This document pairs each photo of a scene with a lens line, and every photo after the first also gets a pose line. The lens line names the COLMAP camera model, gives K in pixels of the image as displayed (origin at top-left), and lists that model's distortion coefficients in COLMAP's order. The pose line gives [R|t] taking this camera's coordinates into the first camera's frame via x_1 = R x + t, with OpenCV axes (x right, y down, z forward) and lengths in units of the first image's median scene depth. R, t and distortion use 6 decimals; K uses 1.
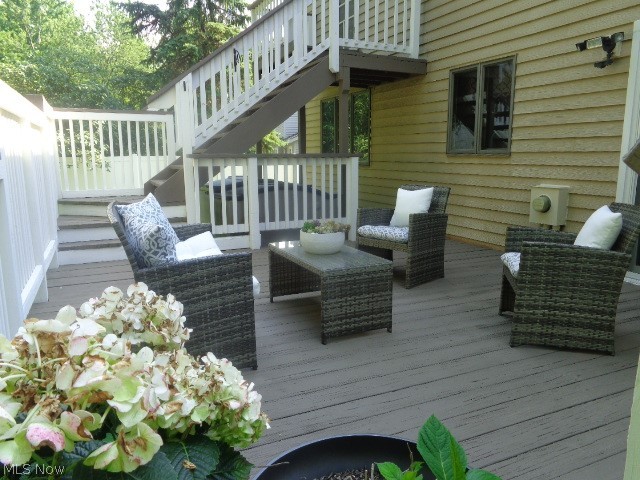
lens RADIAL K [[481.0, 0, 317.1], [0, 481.0, 242.4], [0, 0, 1]] dist [0.001217, -0.003930]
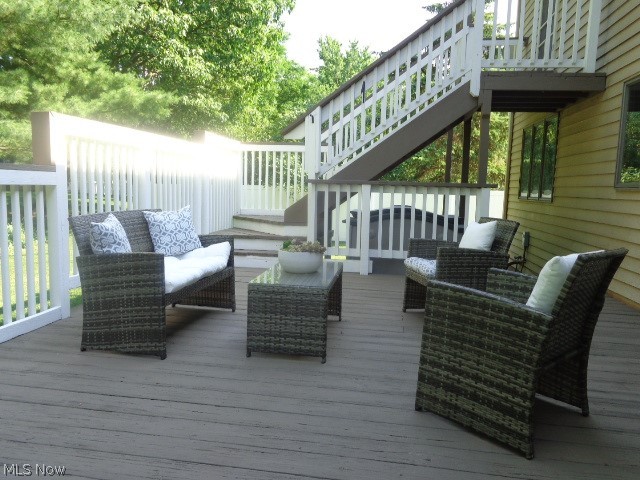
lens RADIAL K [[481.0, 0, 319.3], [0, 481.0, 238.3], [0, 0, 1]] dist [0.001217, -0.003930]
pose [[0.832287, 0.084971, -0.547794, 0.361388], [-0.129206, 0.990701, -0.042637, -0.006781], [0.539077, 0.106264, 0.835526, 0.108969]]
